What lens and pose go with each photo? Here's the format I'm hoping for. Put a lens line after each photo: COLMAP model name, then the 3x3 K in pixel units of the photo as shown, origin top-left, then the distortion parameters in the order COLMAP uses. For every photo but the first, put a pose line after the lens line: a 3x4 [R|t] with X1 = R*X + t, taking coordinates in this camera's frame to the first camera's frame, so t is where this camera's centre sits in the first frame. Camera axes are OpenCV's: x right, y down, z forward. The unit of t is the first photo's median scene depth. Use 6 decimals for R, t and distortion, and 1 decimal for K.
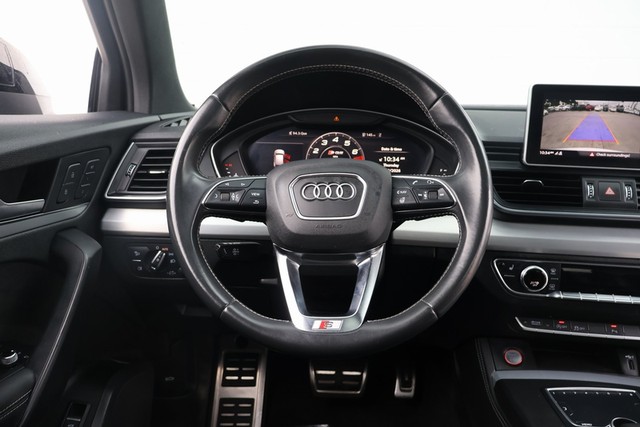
lens RADIAL K [[536.6, 0, 320.0], [0, 536.6, 213.5], [0, 0, 1]] dist [-0.001035, 0.001283]
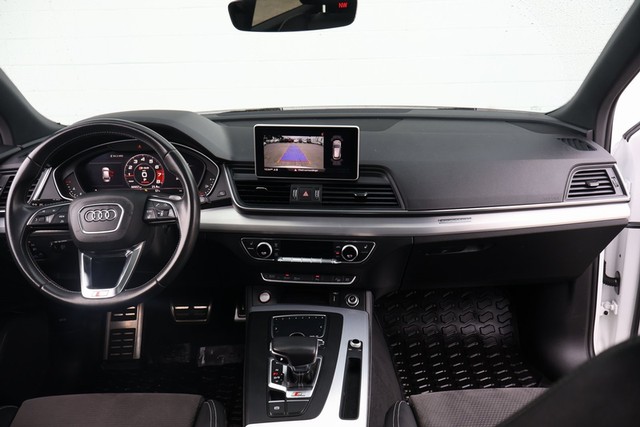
lens RADIAL K [[531.5, 0, 320.0], [0, 531.5, 213.5], [0, 0, 1]] dist [0.000238, 0.012678]
pose [[0.998149, -0.051223, 0.032787, 0.513747], [0.045791, 0.987759, 0.149113, -0.209217], [-0.040024, -0.147336, 0.988276, -0.532996]]
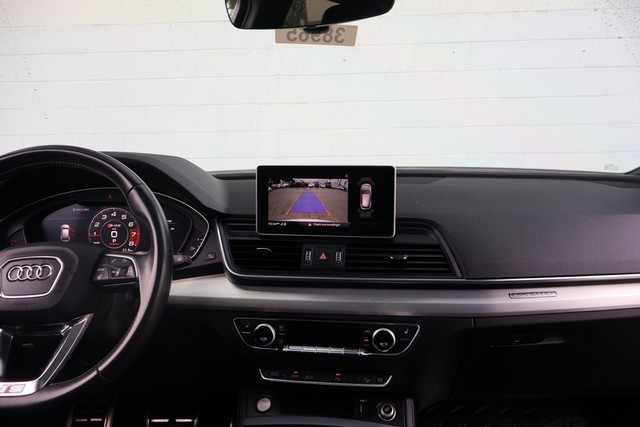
lens RADIAL K [[534.6, 0, 322.7], [0, 534.6, 219.4], [0, 0, 1]] dist [0.003920, 0.001974]
pose [[0.999384, -0.033799, 0.009498, 0.516928], [0.034260, 0.997984, -0.053416, -0.057864], [-0.007674, 0.053708, 0.998527, -0.146642]]
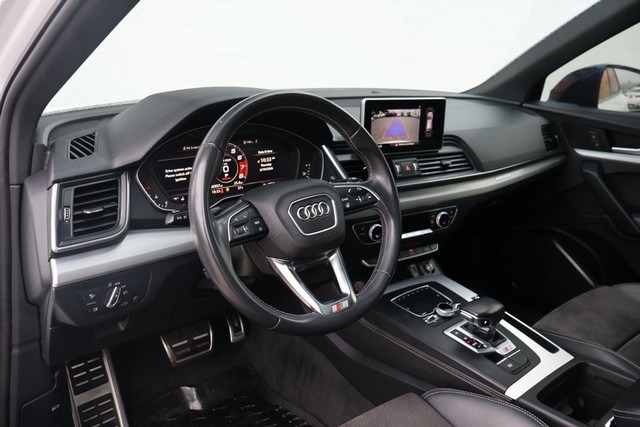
lens RADIAL K [[531.5, 0, 320.0], [0, 531.5, 213.5], [0, 0, 1]] dist [0.000238, 0.012678]
pose [[0.739739, -0.198903, 0.642824, -0.649544], [0.098704, 0.977055, 0.188736, -0.222709], [-0.665615, -0.076166, 0.742398, 0.012362]]
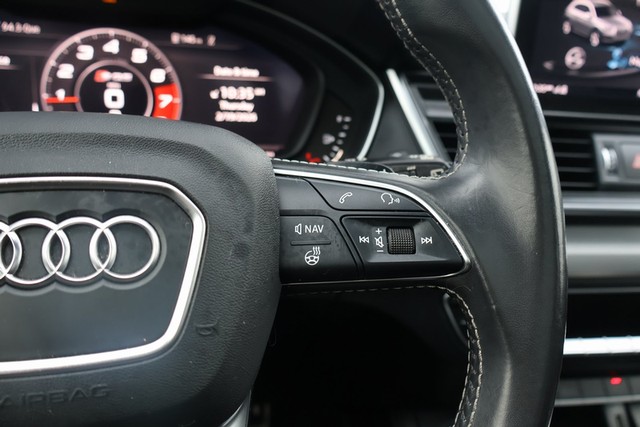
lens RADIAL K [[531.5, 0, 320.0], [0, 531.5, 213.5], [0, 0, 1]] dist [0.000238, 0.012678]
pose [[0.942748, -0.066627, 0.326782, 0.043865], [0.010657, 0.985359, 0.170159, -0.083873], [-0.333335, -0.156935, 0.929655, 0.572893]]
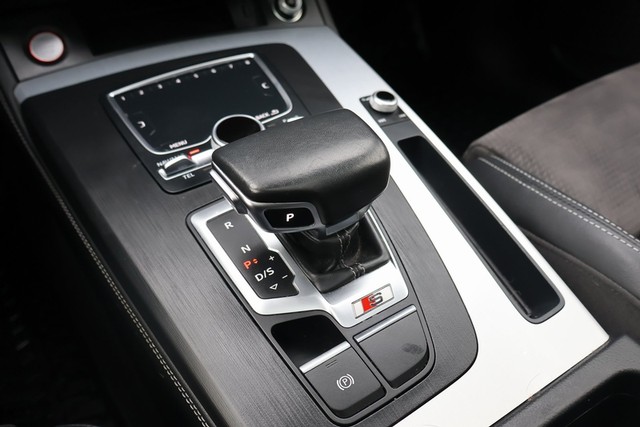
lens RADIAL K [[536.6, 0, 320.0], [0, 536.6, 213.5], [0, 0, 1]] dist [-0.001035, 0.001283]
pose [[0.819587, -0.394120, 0.415868, 0.316560], [0.091957, 0.806904, 0.583481, 0.125908], [-0.565527, -0.439972, 0.697570, 0.441862]]
